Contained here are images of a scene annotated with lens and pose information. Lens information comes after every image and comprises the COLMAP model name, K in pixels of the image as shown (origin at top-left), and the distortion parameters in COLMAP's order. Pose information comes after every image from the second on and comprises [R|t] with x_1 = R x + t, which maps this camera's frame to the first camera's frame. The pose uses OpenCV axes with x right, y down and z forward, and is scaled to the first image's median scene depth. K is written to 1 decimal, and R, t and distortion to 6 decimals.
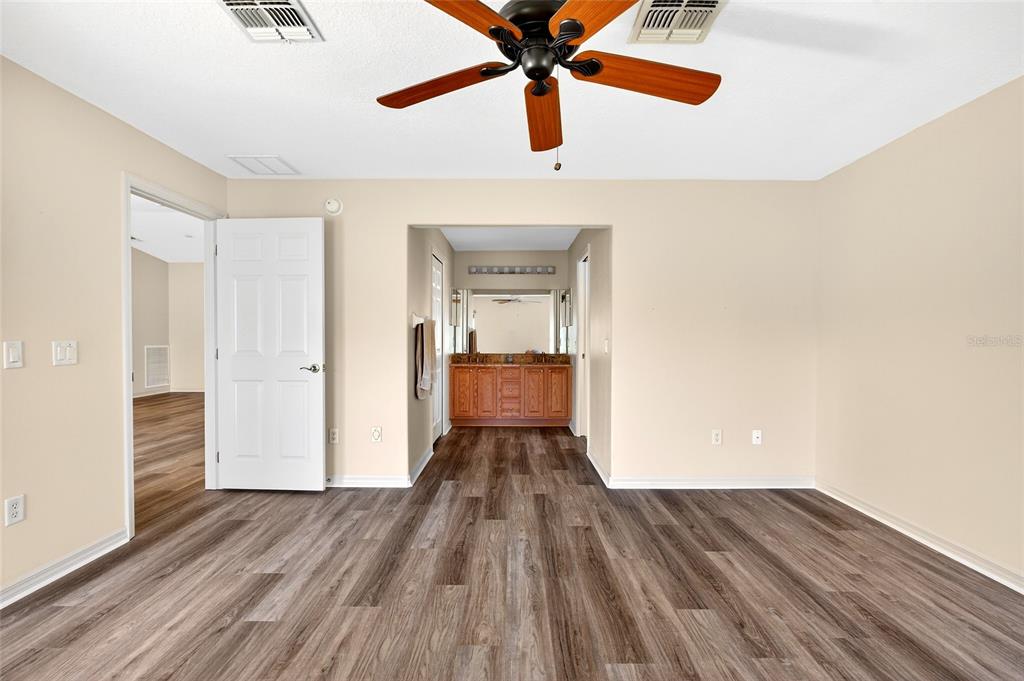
lens RADIAL K [[462.2, 0, 512.0], [0, 462.2, 340.5], [0, 0, 1]] dist [0.001926, -0.000030]
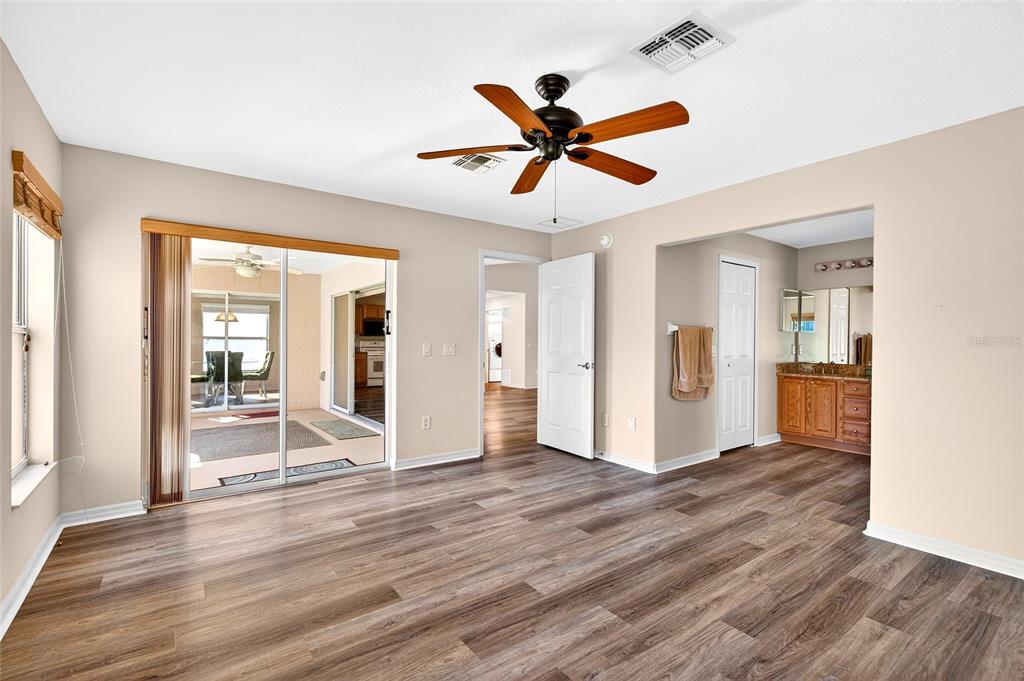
lens RADIAL K [[462.2, 0, 512.0], [0, 462.2, 340.5], [0, 0, 1]] dist [0.001926, -0.000030]
pose [[0.595472, 0.002292, -0.803372, 0.611492], [-0.014368, 0.999866, -0.007797, 0.000896], [0.803247, 0.016186, 0.595426, 0.036943]]
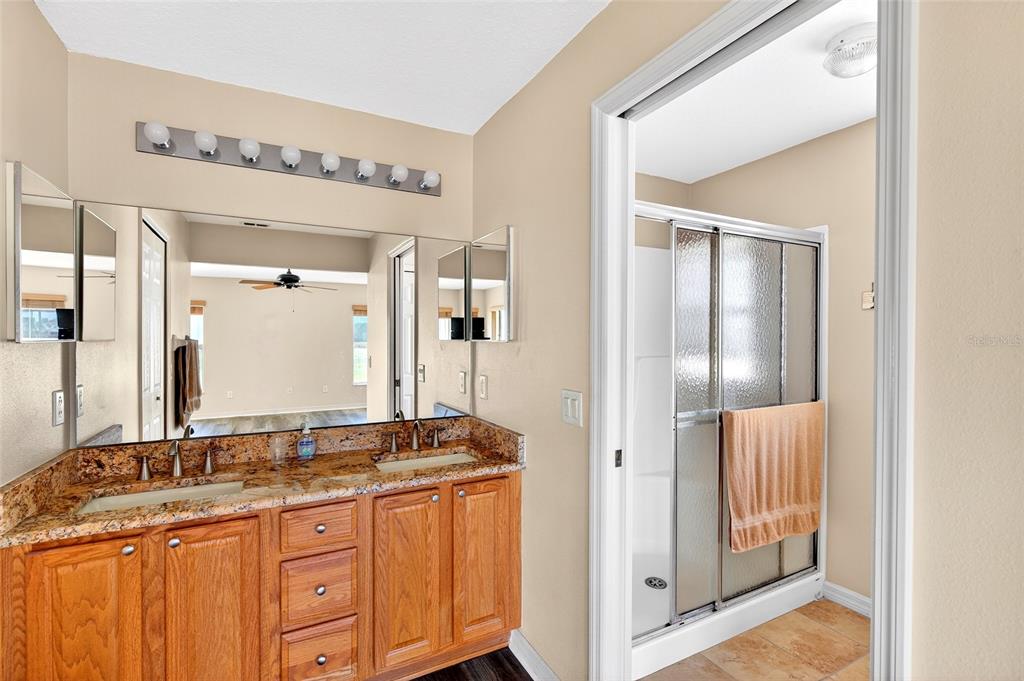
lens RADIAL K [[462.2, 0, 512.0], [0, 462.2, 340.5], [0, 0, 1]] dist [0.001926, -0.000030]
pose [[0.886401, -0.001974, 0.462914, -0.058061], [0.002628, 0.999996, -0.000768, -0.070155], [-0.462911, 0.001898, 0.886403, 1.488107]]
